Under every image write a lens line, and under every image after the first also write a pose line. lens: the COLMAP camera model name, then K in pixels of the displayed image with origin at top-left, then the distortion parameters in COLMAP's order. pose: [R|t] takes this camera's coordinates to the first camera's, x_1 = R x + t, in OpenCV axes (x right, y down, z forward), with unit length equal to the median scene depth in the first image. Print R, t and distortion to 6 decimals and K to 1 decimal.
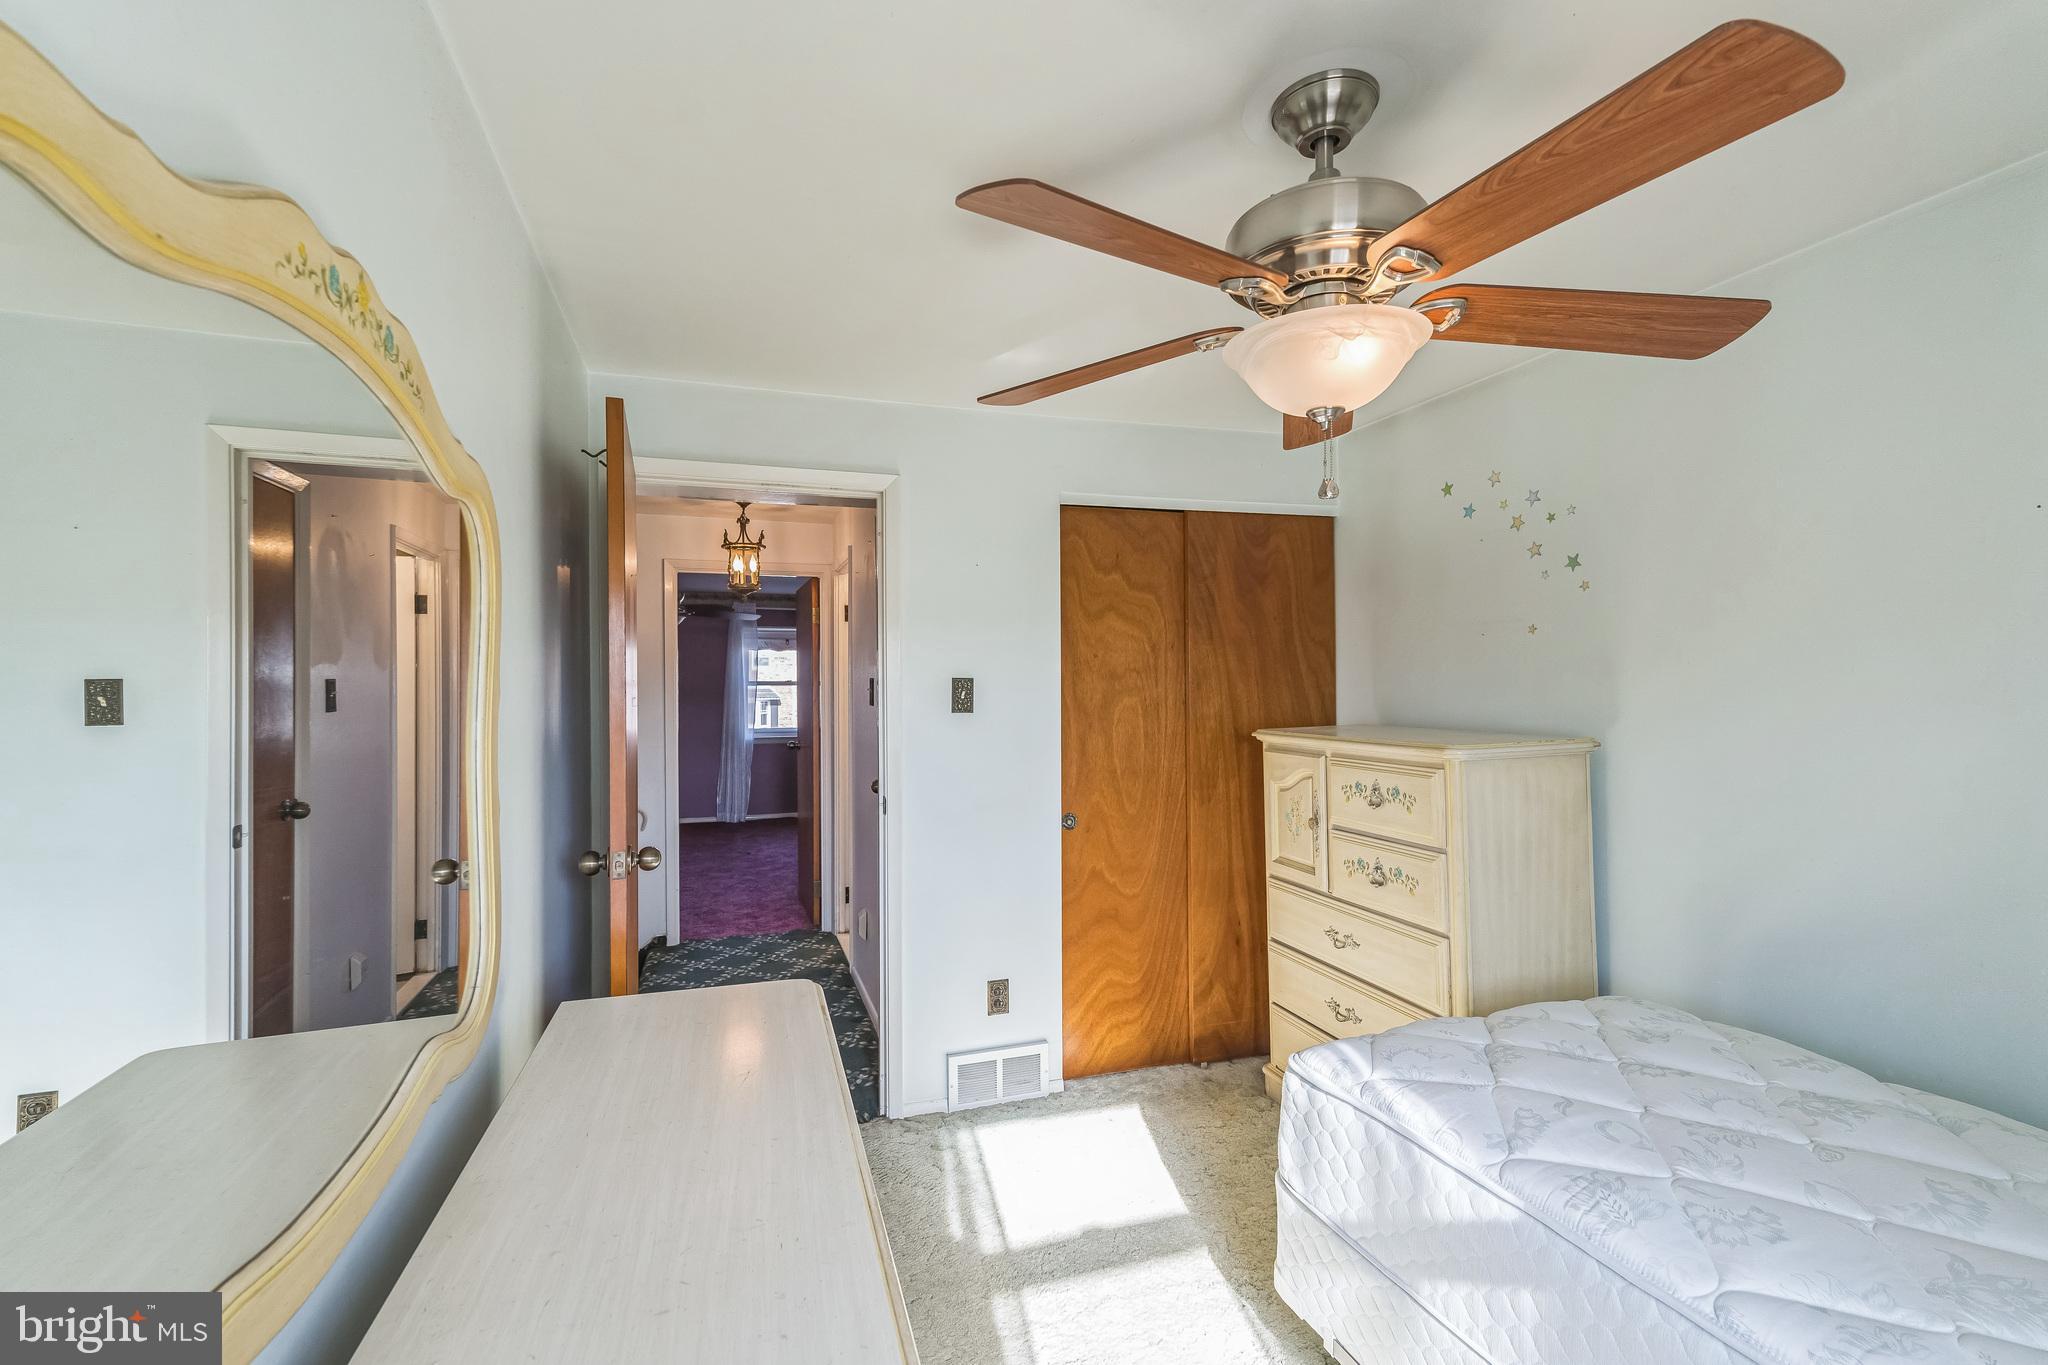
lens RADIAL K [[894.9, 0, 1014.9], [0, 894.9, 677.5], [0, 0, 1]] dist [0.012128, 0.000999]
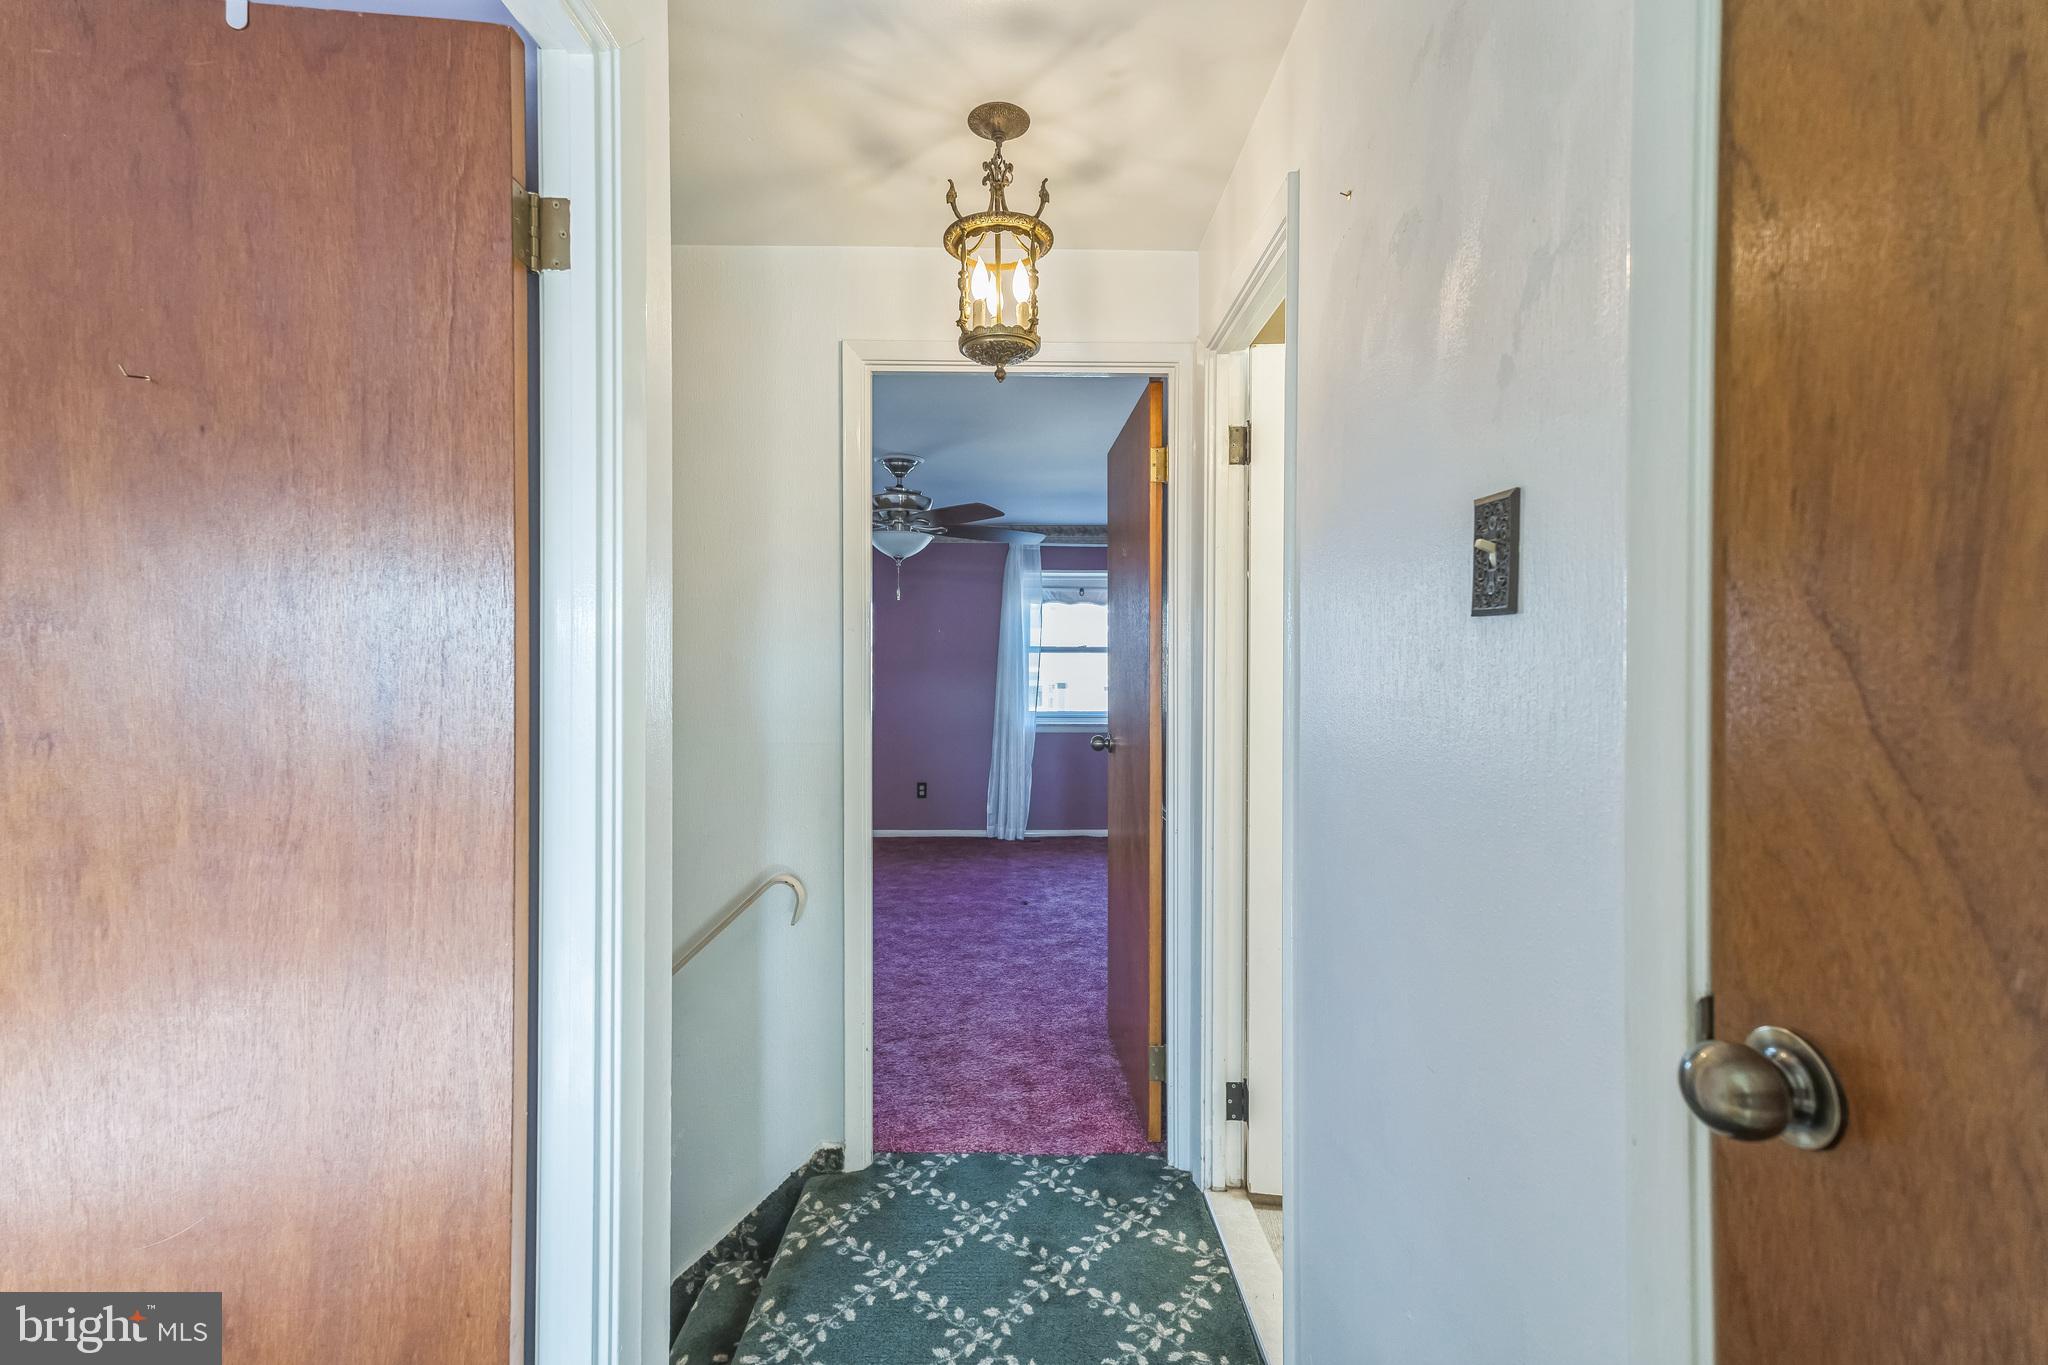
lens RADIAL K [[894.9, 0, 1021.0], [0, 894.9, 678.5], [0, 0, 1]] dist [0.012128, 0.000999]
pose [[0.953213, 0.011849, -0.302067, -0.158085], [-0.006649, 0.999812, 0.018235, 0.033187], [0.302226, -0.015374, 0.953112, 0.572210]]
